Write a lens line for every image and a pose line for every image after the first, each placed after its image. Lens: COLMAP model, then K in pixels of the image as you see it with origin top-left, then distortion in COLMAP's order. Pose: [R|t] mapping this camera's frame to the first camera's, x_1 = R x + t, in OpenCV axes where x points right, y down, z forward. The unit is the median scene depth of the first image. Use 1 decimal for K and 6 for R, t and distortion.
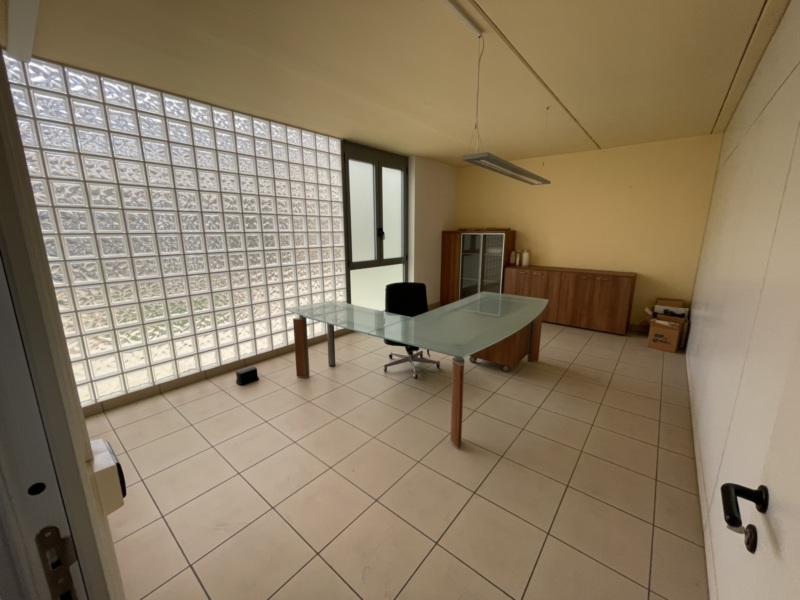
lens RADIAL K [[323.3, 0, 398.7], [0, 323.3, 299.8], [0, 0, 1]] dist [-0.011383, -0.000397]
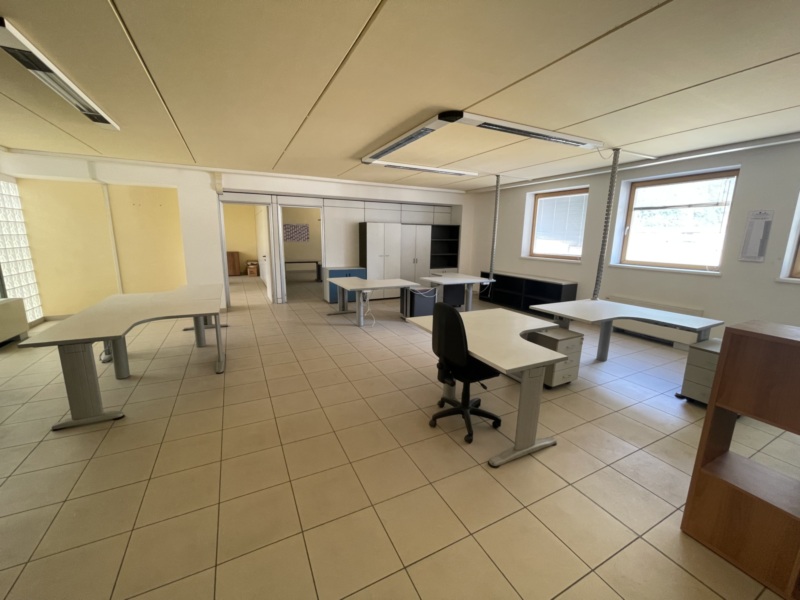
lens RADIAL K [[323.3, 0, 397.0], [0, 323.3, 302.3], [0, 0, 1]] dist [-0.011383, -0.000397]
pose [[0.397989, -0.176373, 0.900276, -1.624174], [0.170961, 0.978413, 0.116103, 0.325605], [-0.901320, 0.107704, 0.419550, -1.675306]]
